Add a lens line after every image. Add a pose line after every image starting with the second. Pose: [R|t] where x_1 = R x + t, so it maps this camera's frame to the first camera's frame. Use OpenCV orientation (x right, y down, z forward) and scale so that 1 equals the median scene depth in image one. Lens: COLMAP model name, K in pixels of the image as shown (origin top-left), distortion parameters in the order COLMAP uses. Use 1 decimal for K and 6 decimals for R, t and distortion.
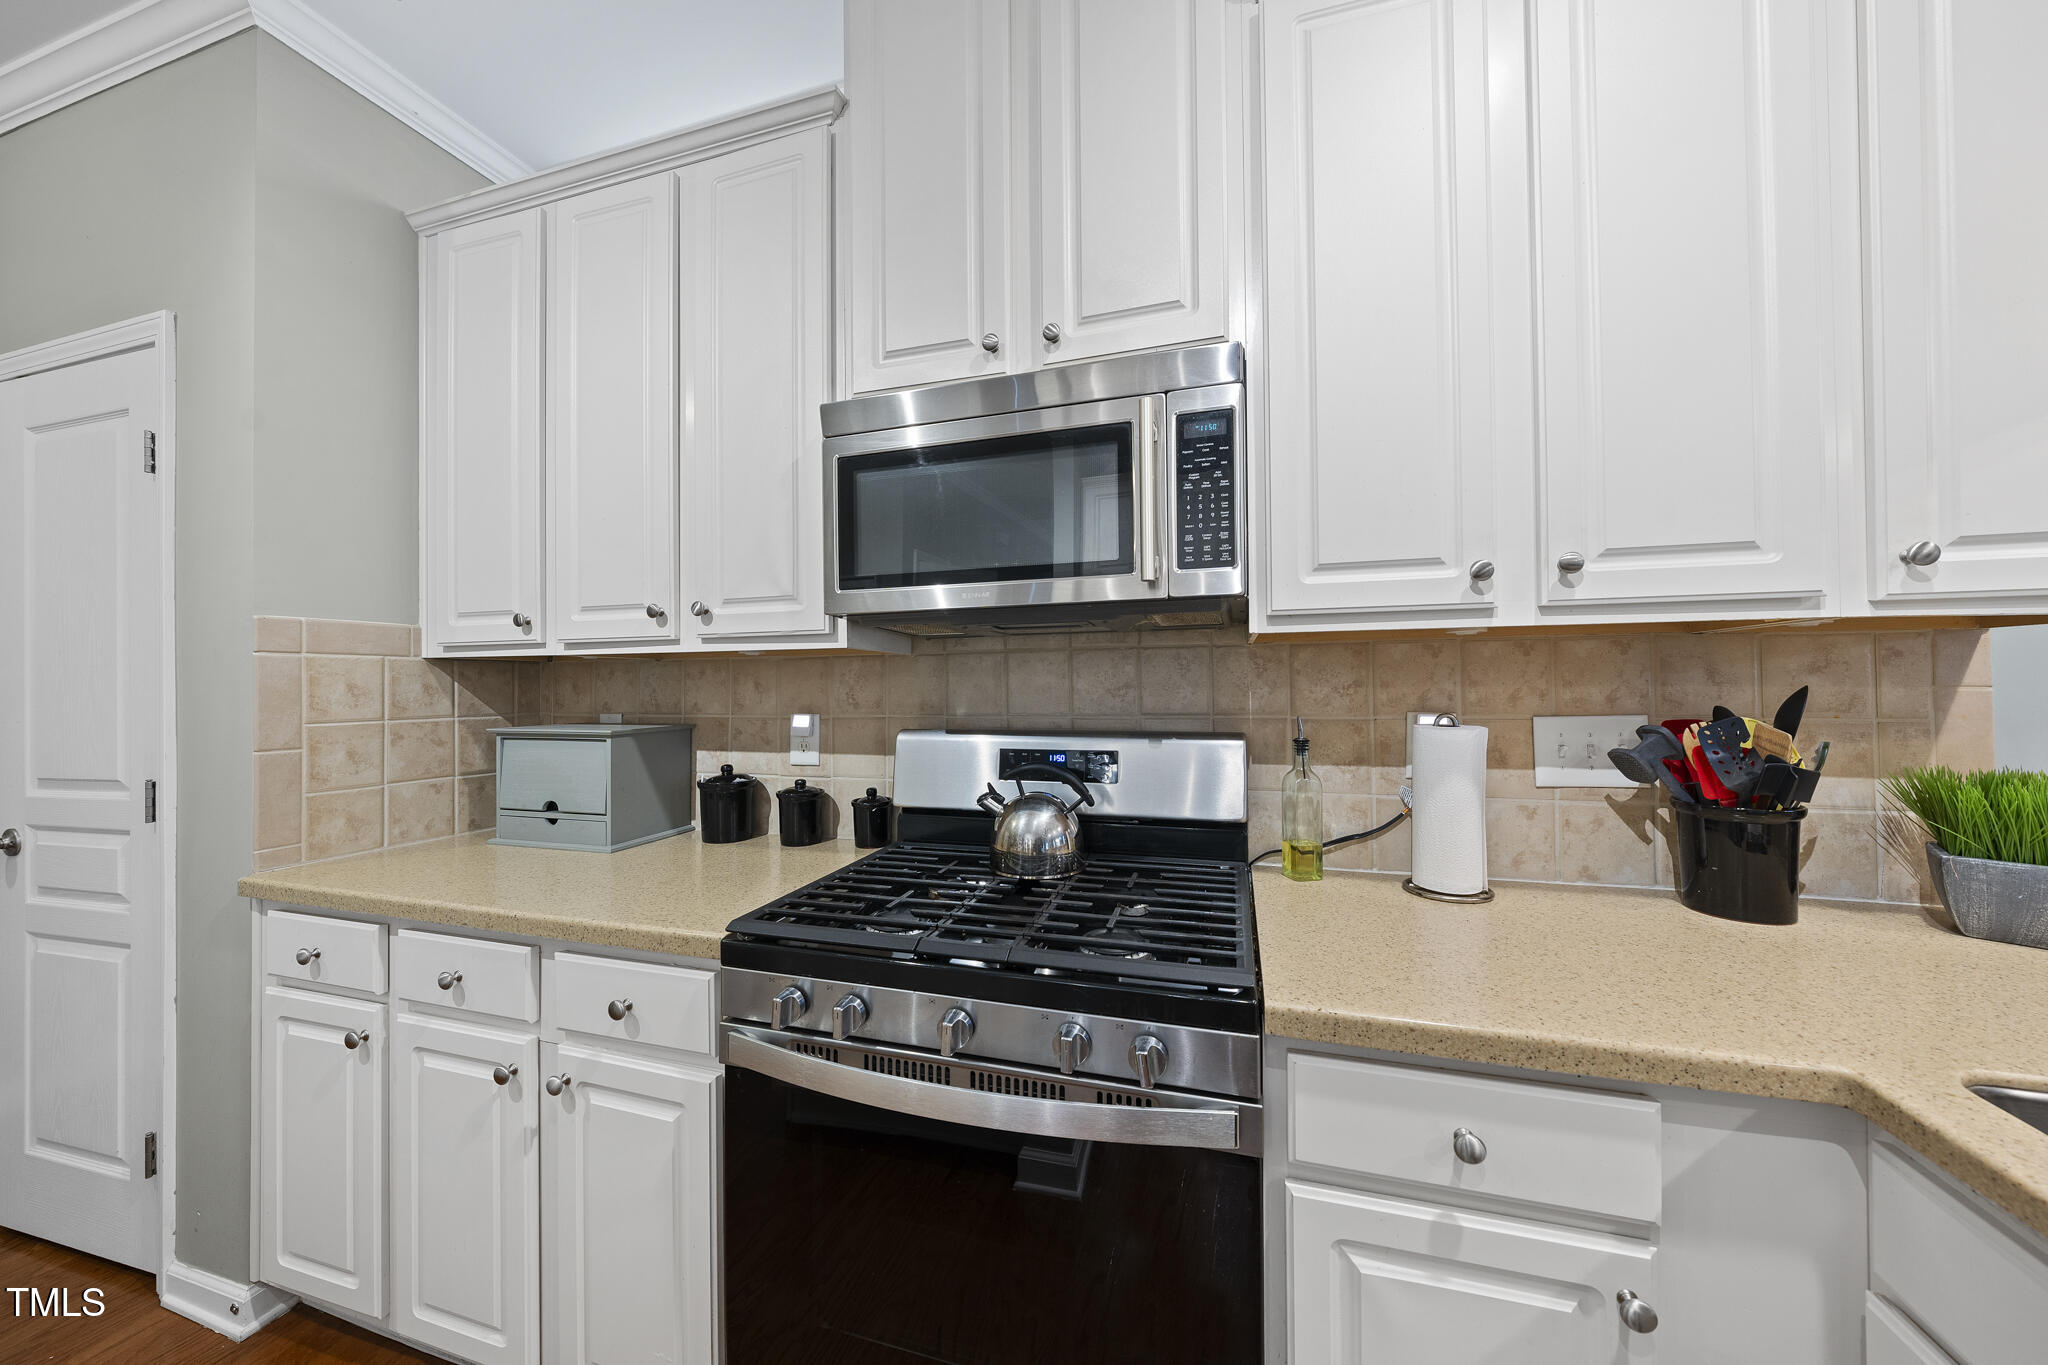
lens RADIAL K [[687.5, 0, 1034.0], [0, 687.5, 681.7], [0, 0, 1]] dist [-0.000768, 0.000043]
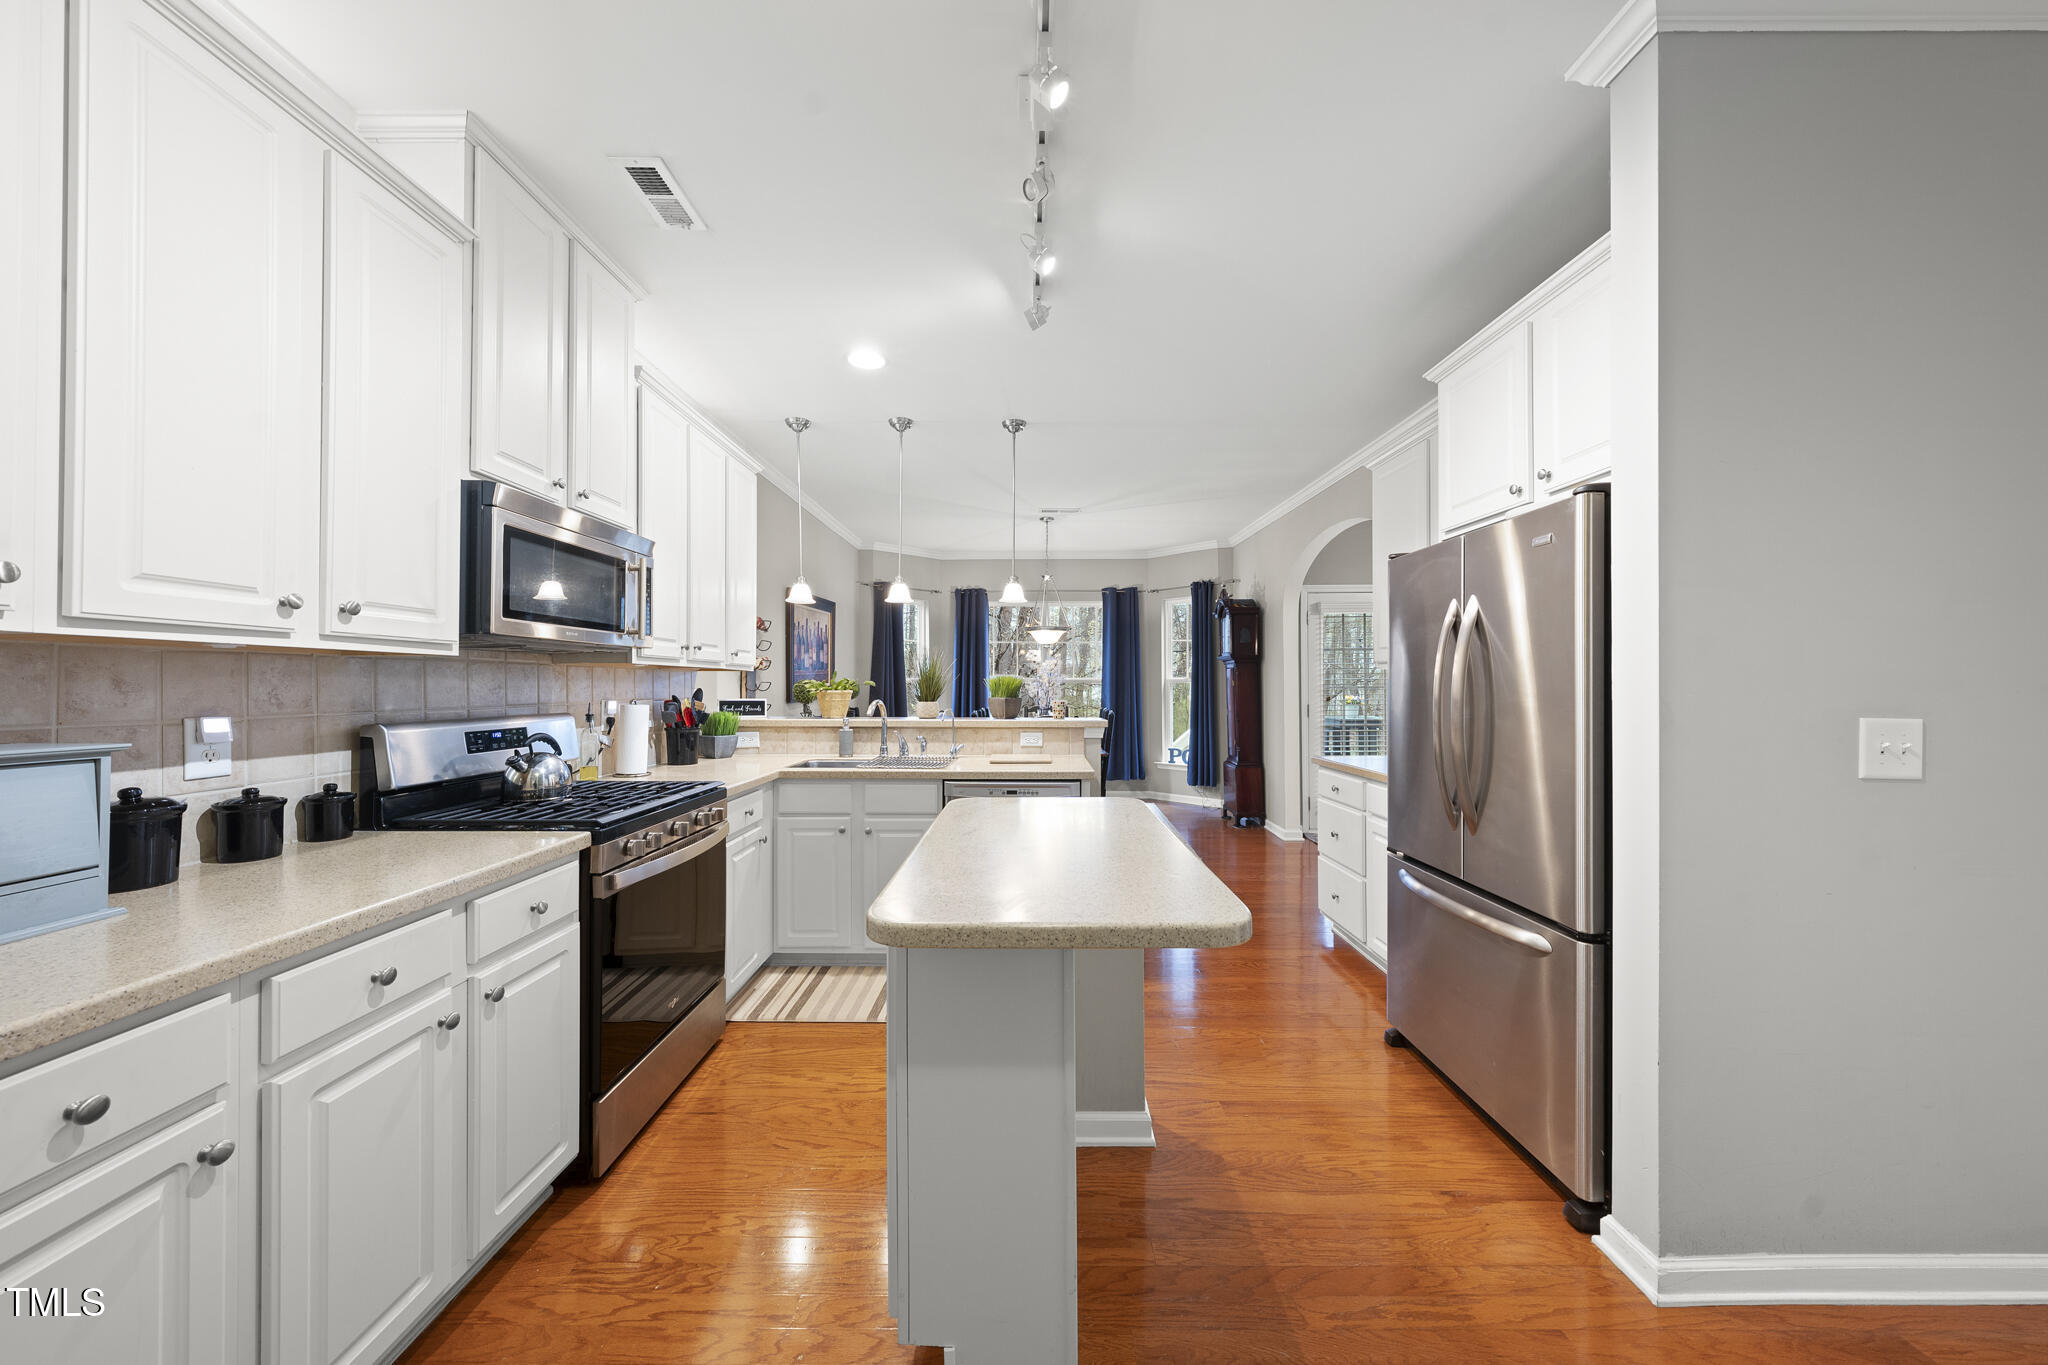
lens RADIAL K [[702.1, 0, 1024.0], [0, 702.1, 682.5], [0, 0, 1]] dist [-0.000123, 0.000015]
pose [[-0.281305, 0.014059, 0.959515, -1.686969], [-0.001367, 0.999886, -0.015052, 0.017952], [-0.959617, -0.005546, -0.281254, 0.321857]]
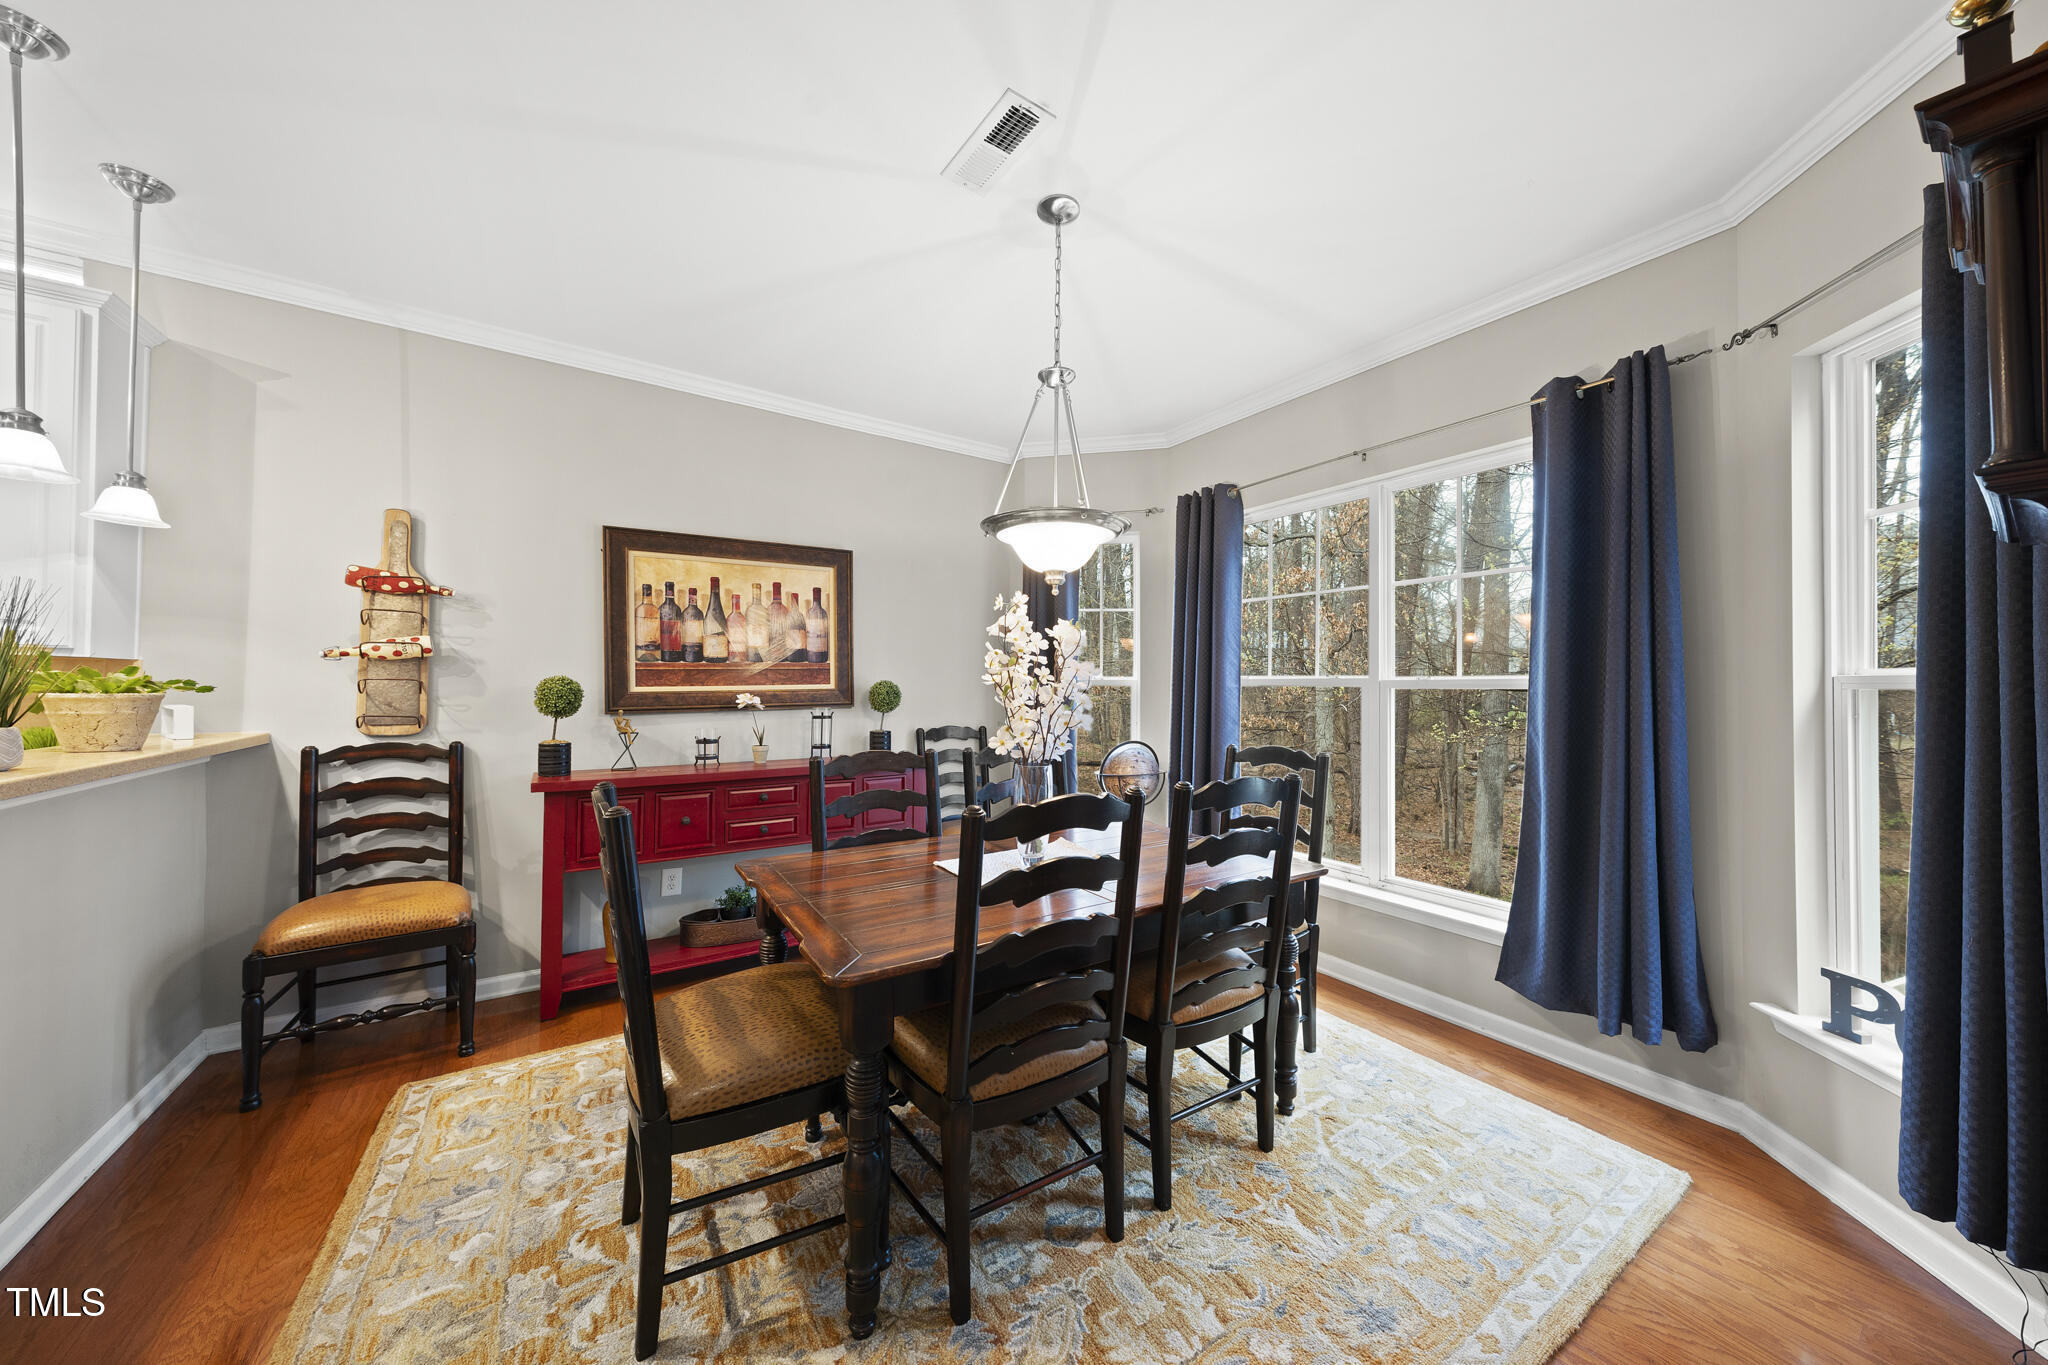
lens RADIAL K [[687.5, 0, 1034.0], [0, 687.5, 681.7], [0, 0, 1]] dist [-0.000768, 0.000043]
pose [[0.633649, 0.021505, 0.773322, 1.009534], [-0.020758, 0.999726, -0.010792, -0.031787], [-0.773343, -0.009214, 0.633921, -1.731661]]
